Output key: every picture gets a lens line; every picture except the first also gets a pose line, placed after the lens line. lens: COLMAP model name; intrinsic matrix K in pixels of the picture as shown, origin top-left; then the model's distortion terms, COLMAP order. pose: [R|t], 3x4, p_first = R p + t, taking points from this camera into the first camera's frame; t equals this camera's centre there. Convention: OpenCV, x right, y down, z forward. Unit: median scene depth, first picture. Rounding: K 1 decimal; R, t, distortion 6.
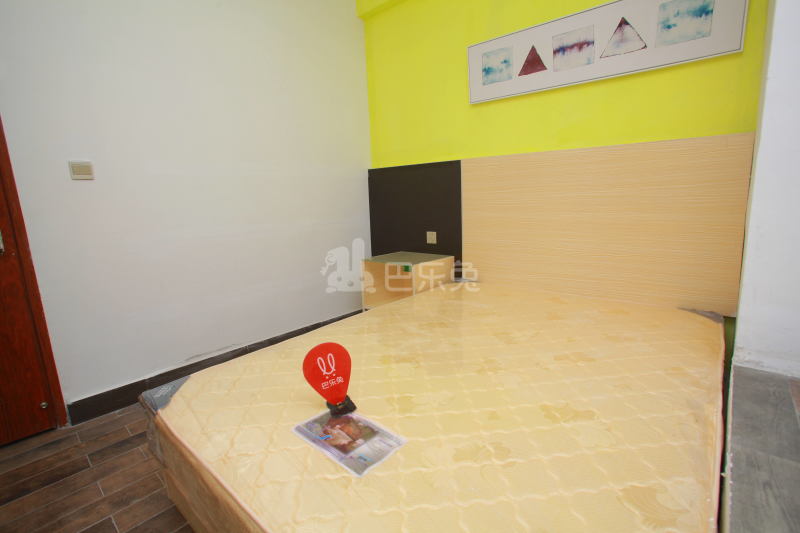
lens RADIAL K [[387.8, 0, 402.4], [0, 387.8, 268.2], [0, 0, 1]] dist [-0.075804, 0.032032]
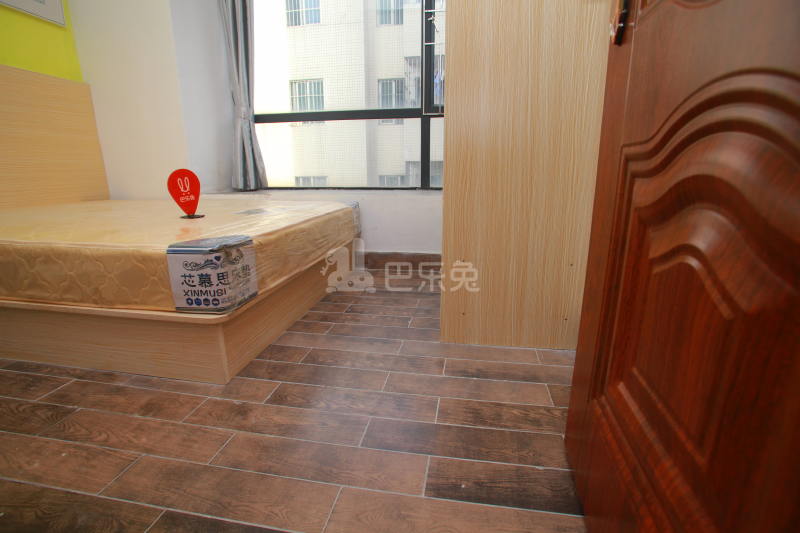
lens RADIAL K [[387.8, 0, 402.6], [0, 387.8, 268.8], [0, 0, 1]] dist [-0.075804, 0.032032]
pose [[-0.527029, -0.178037, 0.830989, -1.031944], [0.174417, 0.934336, 0.310797, 0.104837], [-0.831756, 0.308738, -0.461370, 0.653949]]
